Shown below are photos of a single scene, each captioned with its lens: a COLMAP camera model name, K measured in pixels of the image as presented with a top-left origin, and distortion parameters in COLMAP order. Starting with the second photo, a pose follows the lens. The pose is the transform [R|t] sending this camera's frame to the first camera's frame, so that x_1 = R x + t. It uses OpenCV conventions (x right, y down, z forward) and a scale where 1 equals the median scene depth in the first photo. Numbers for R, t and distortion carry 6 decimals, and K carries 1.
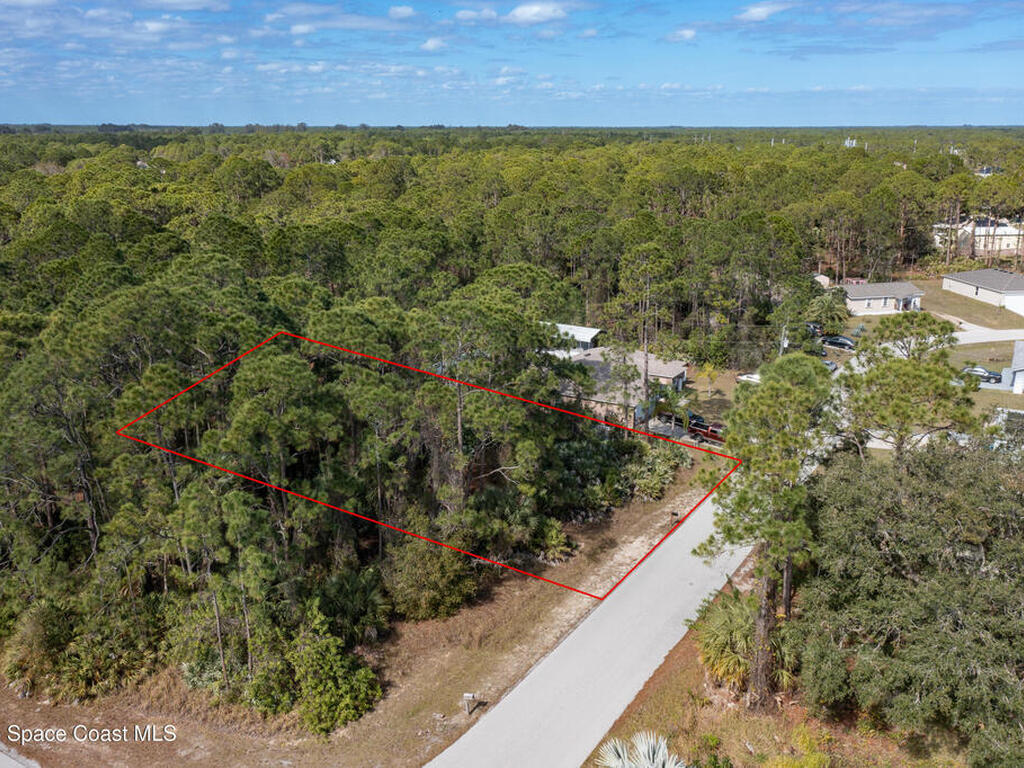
lens RADIAL K [[928.7, 0, 512.0], [0, 928.7, 384.0], [0, 0, 1]] dist [0.001573, 0.000135]
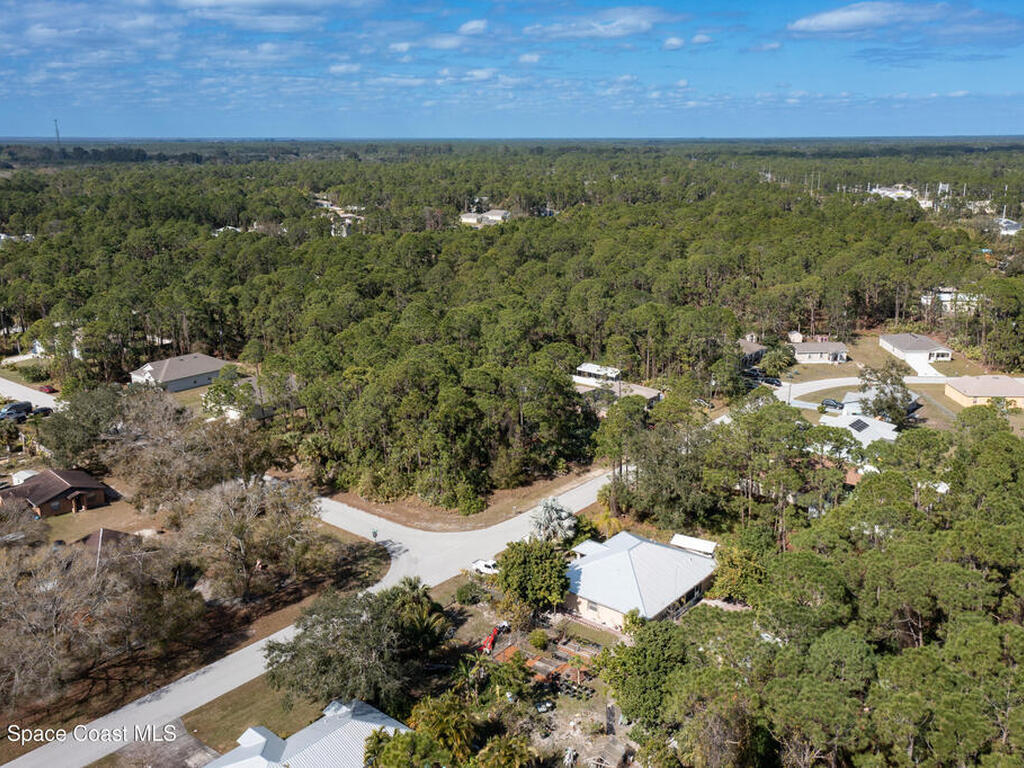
lens RADIAL K [[928.7, 0, 512.0], [0, 928.7, 384.0], [0, 0, 1]] dist [0.001573, 0.000135]
pose [[0.989102, 0.033837, -0.143291, 0.295537], [-0.035490, 0.999330, -0.008998, -0.020587], [0.142890, 0.013985, 0.989640, -1.604226]]
